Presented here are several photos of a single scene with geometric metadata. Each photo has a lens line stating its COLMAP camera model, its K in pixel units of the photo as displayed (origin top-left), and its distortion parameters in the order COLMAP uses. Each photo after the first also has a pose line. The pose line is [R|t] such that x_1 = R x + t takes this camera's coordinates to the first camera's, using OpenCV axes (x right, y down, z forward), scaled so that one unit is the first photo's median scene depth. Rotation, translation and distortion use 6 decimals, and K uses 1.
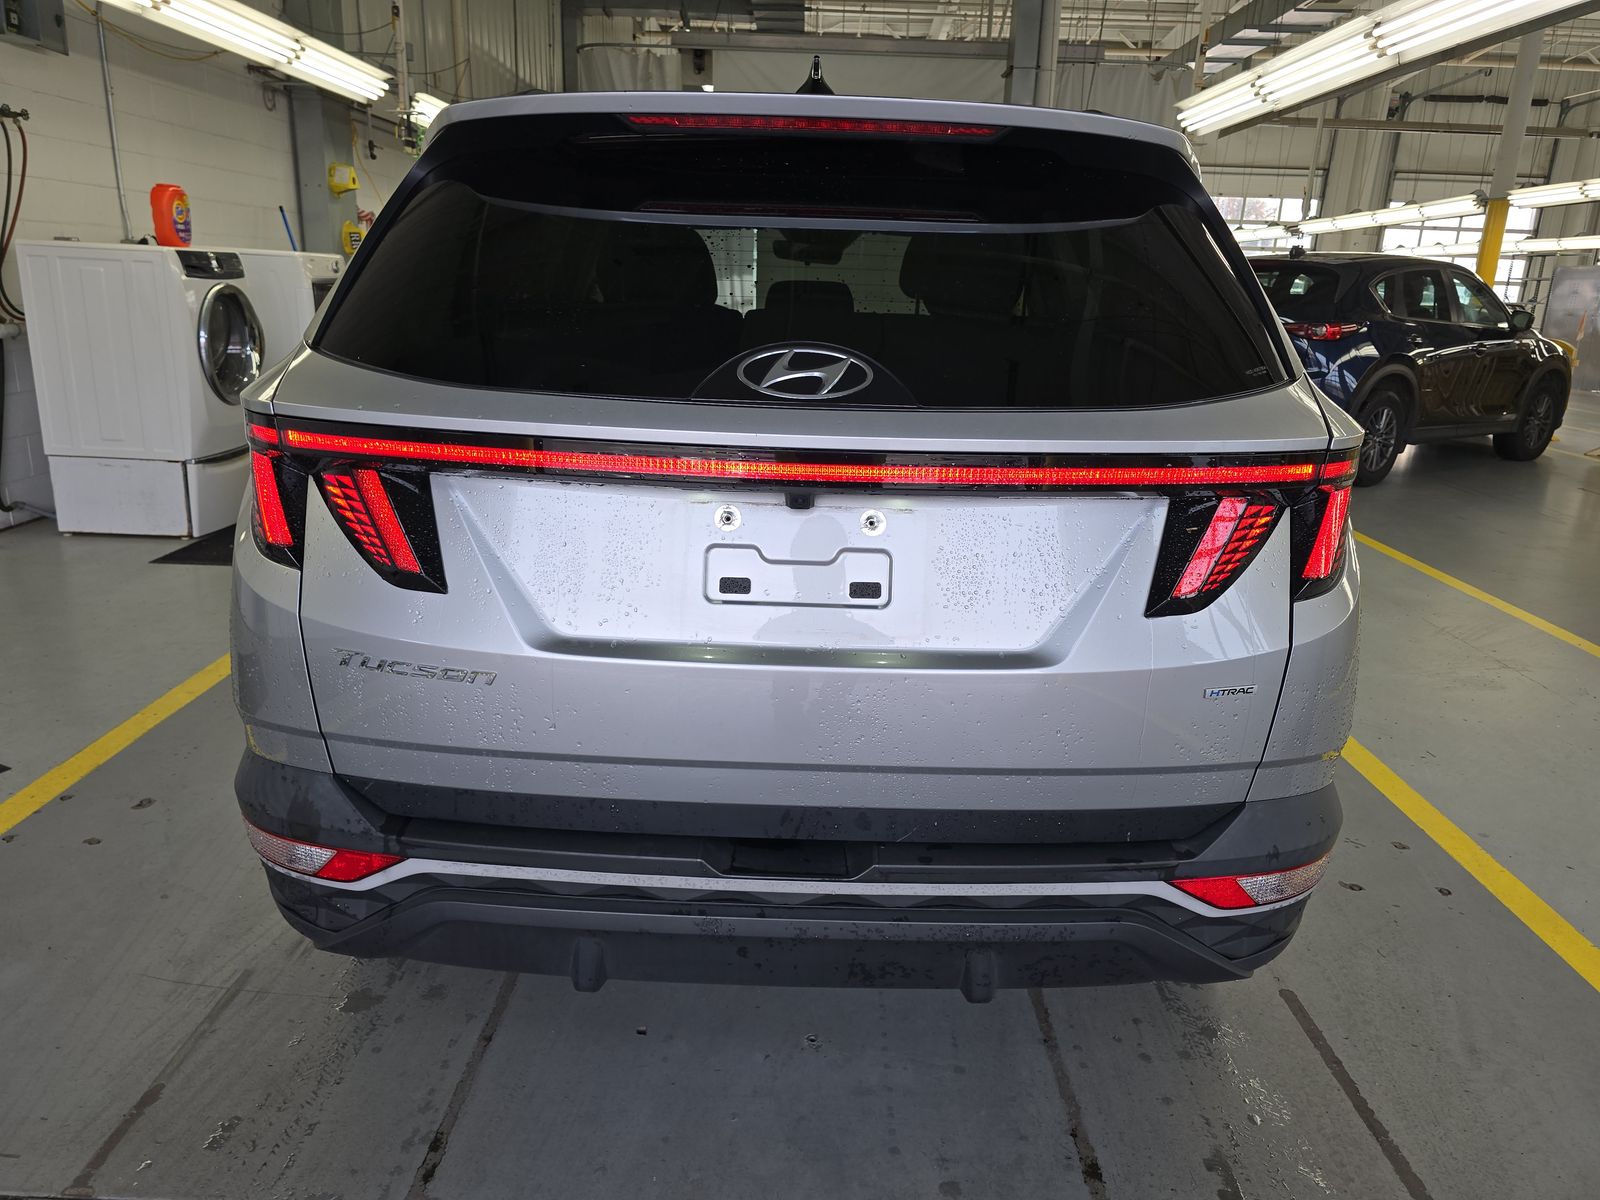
lens RADIAL K [[1078.2, 0, 800.0], [0, 1078.2, 600.0], [0, 0, 1]] dist [0.064069, -0.060856]
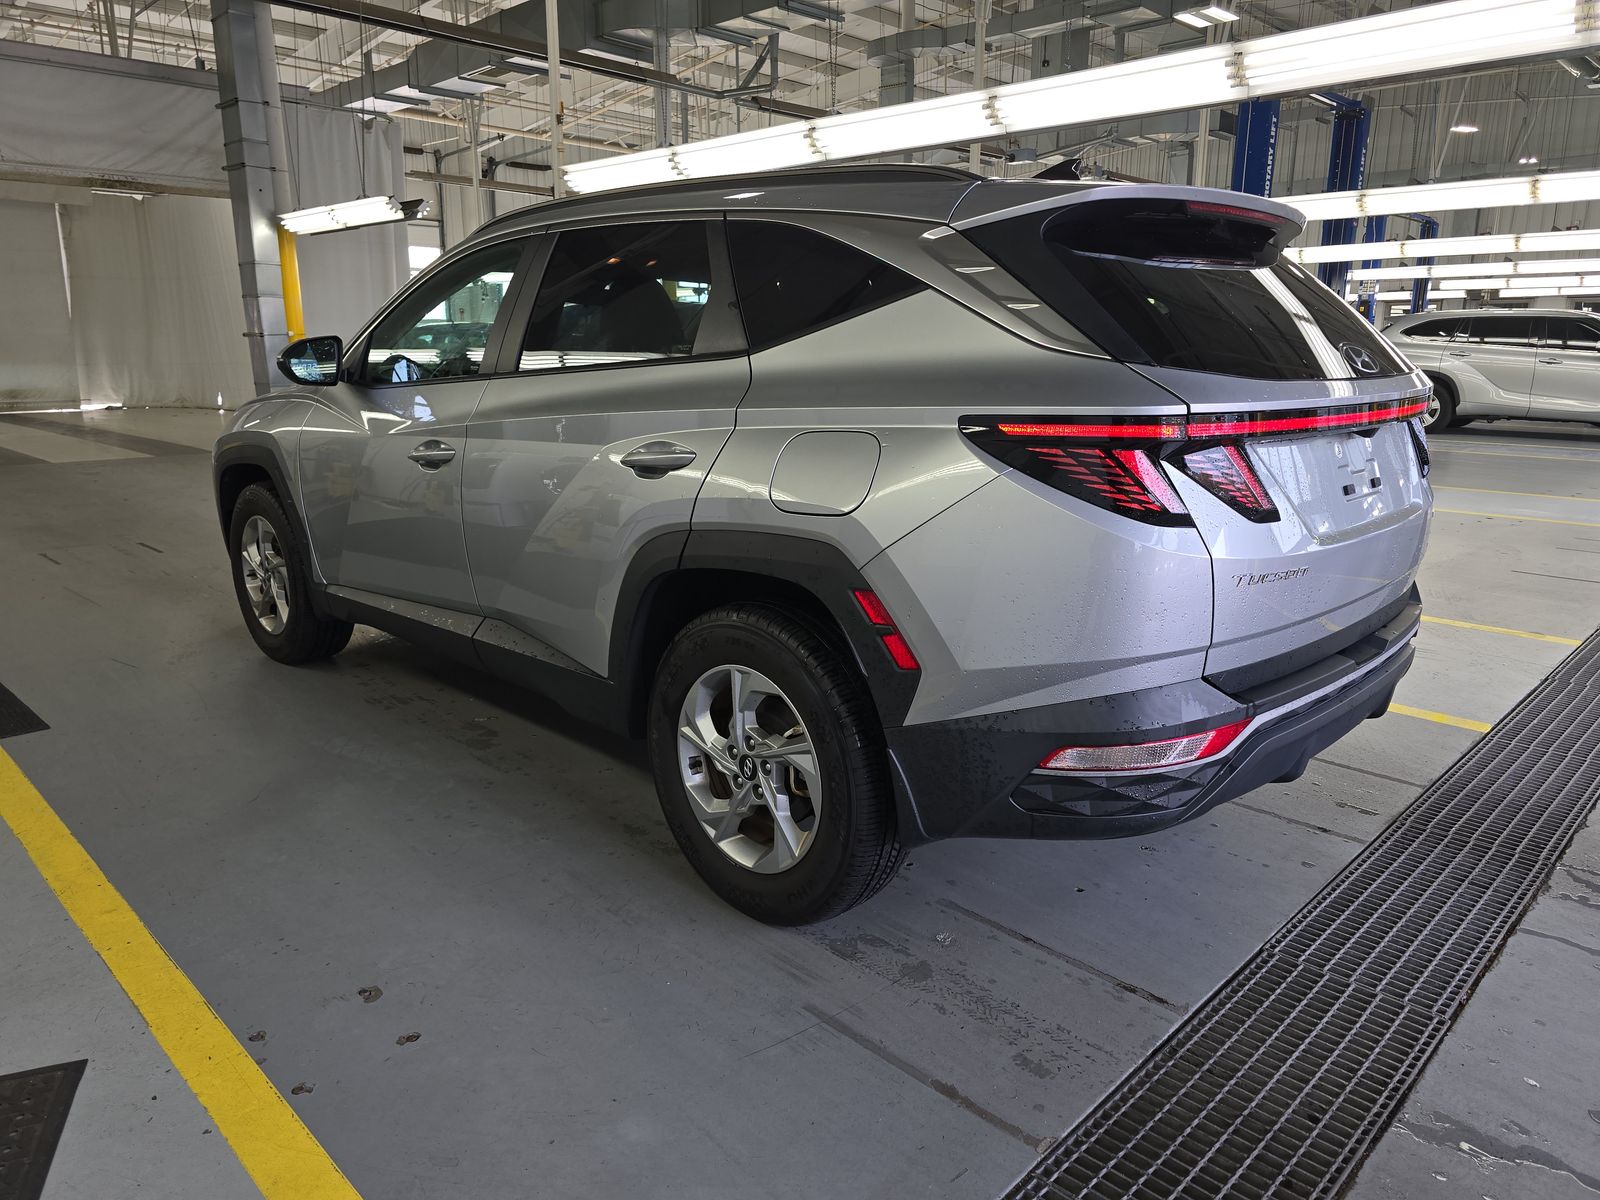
lens RADIAL K [[1078.2, 0, 800.0], [0, 1078.2, 600.0], [0, 0, 1]] dist [0.064069, -0.060856]
pose [[0.693001, -0.202582, 0.691889, -0.352621], [0.227882, 0.972056, 0.056366, -0.025844], [-0.683974, 0.118607, 0.719800, 0.075373]]
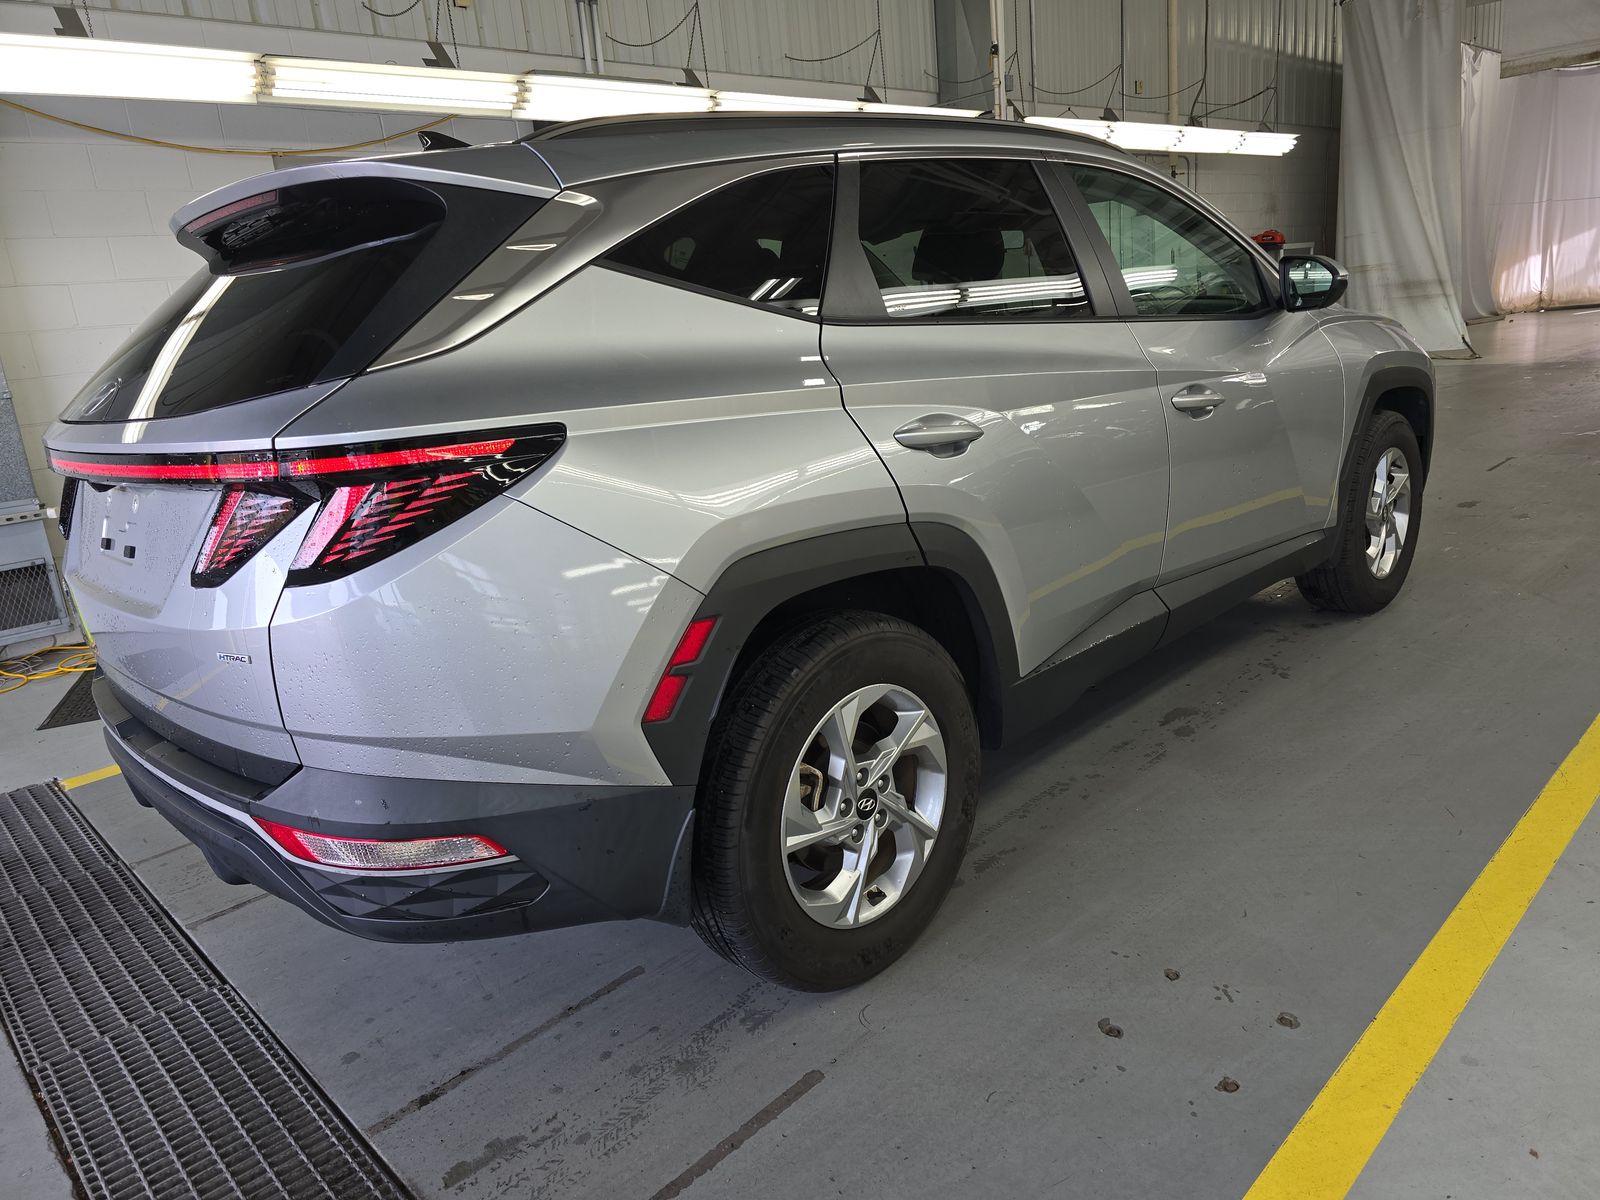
lens RADIAL K [[1078.2, 0, 800.0], [0, 1078.2, 600.0], [0, 0, 1]] dist [0.064069, -0.060856]
pose [[0.692657, 0.085636, -0.716165, 0.323727], [-0.087068, 0.995593, 0.034839, -0.012537], [0.715992, 0.038224, 0.697061, 0.122390]]
